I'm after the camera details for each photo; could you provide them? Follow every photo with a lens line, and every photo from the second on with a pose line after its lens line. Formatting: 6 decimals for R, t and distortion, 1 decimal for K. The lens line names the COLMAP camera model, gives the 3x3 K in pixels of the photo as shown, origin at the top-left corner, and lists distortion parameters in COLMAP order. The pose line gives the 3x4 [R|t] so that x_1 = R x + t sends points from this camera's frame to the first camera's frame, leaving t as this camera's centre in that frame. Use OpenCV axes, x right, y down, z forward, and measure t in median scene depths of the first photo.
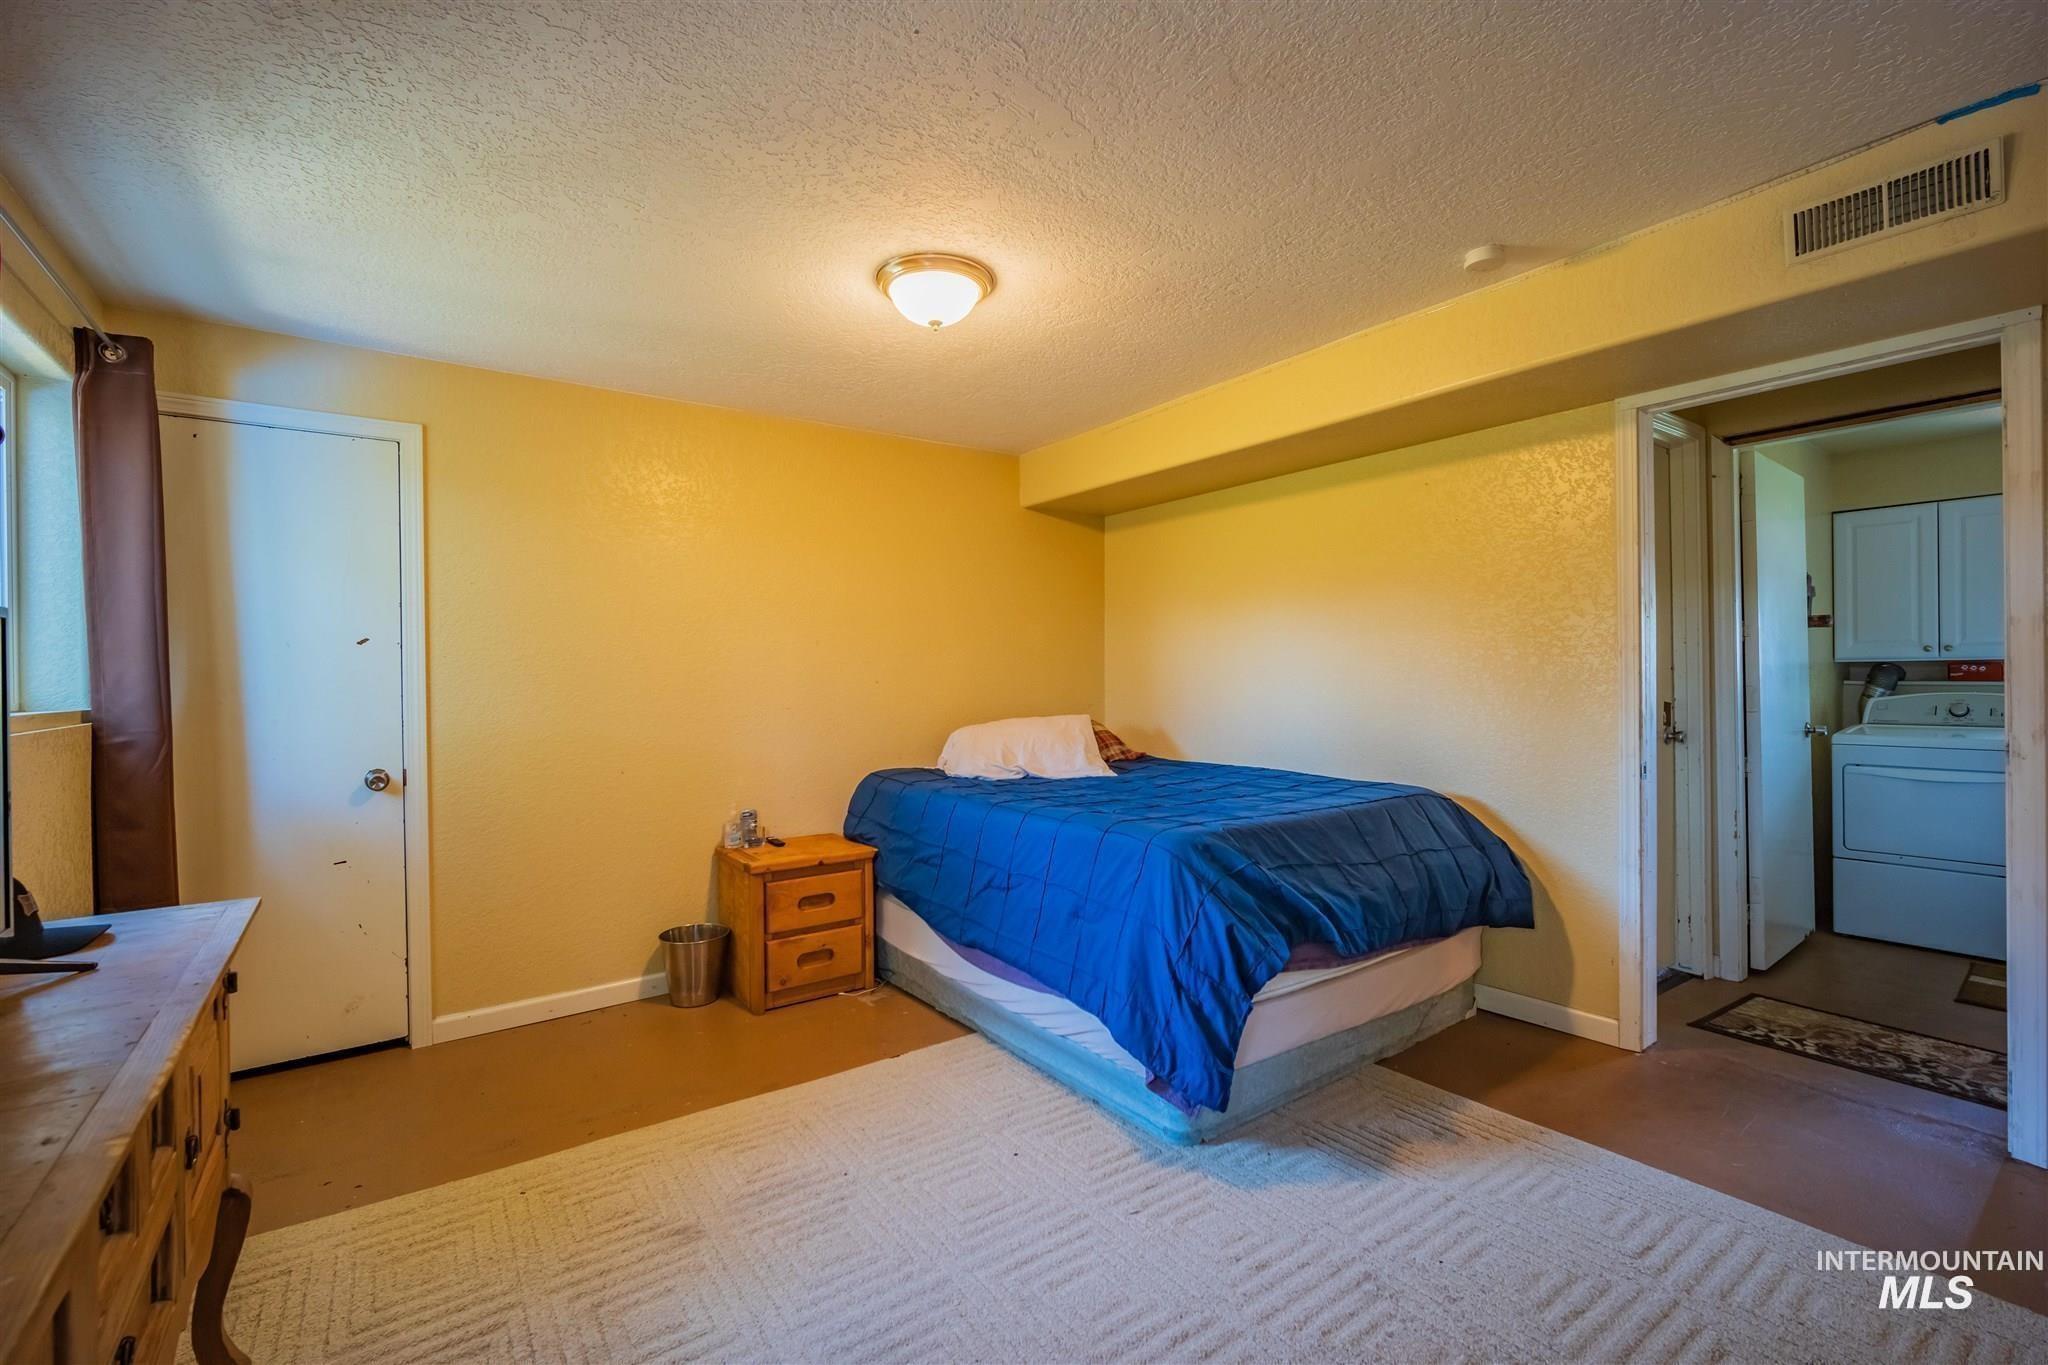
lens RADIAL K [[874.0, 0, 1004.9], [0, 874.0, 675.8], [0, 0, 1]] dist [-0.001405, 0.000389]
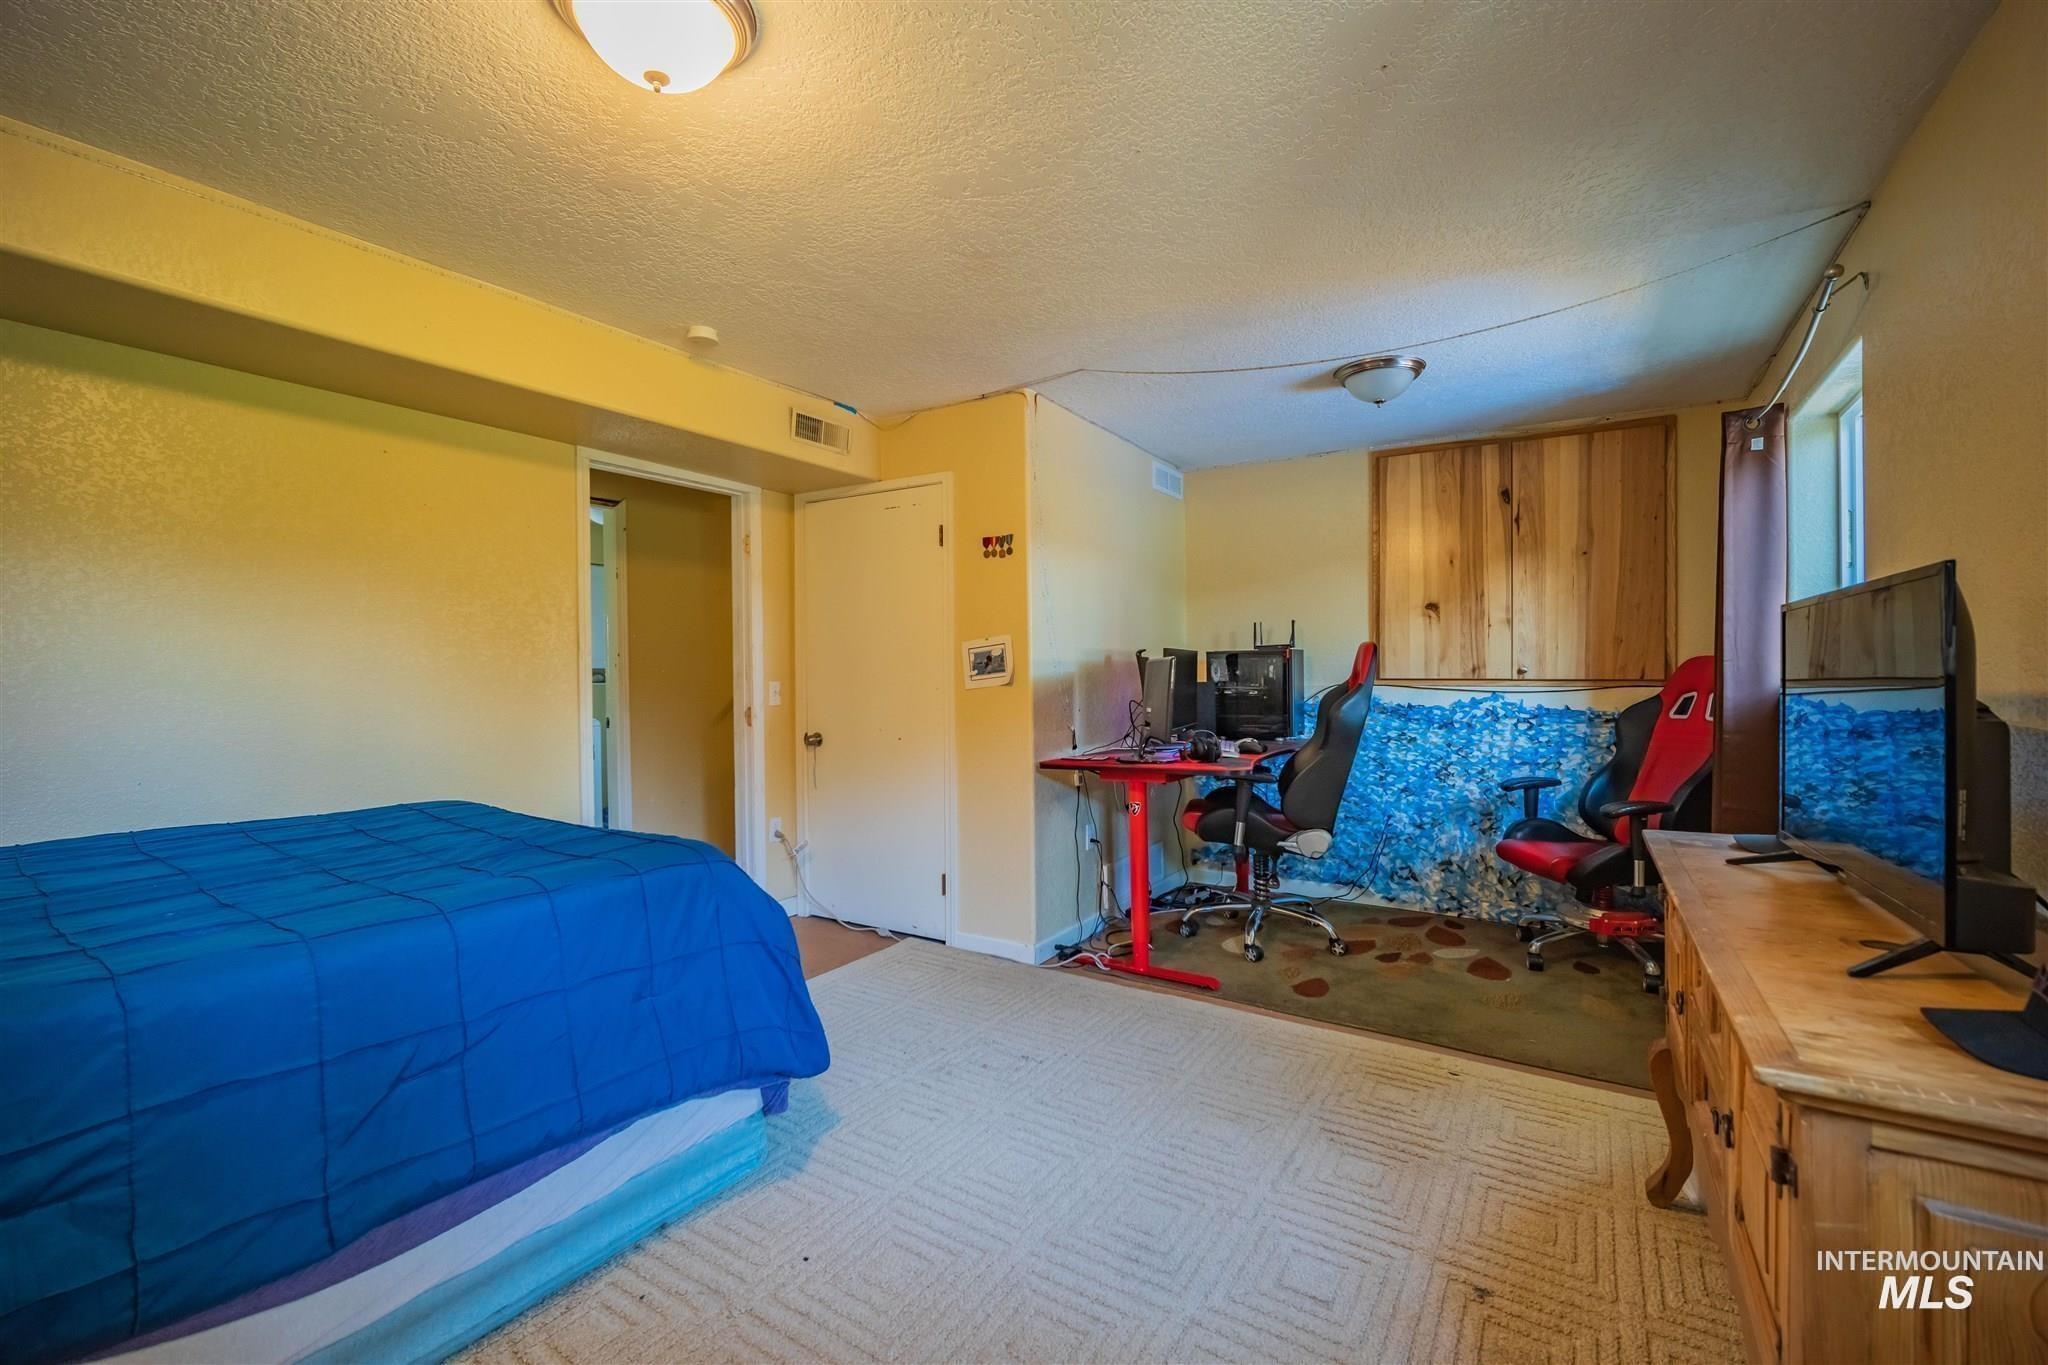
lens RADIAL K [[874.0, 0, 1004.9], [0, 874.0, 675.8], [0, 0, 1]] dist [-0.001405, 0.000389]
pose [[-0.354838, 0.007926, 0.934894, -0.797815], [0.012066, 0.999920, -0.003898, 0.015248], [-0.934850, 0.009897, -0.354905, 1.095669]]
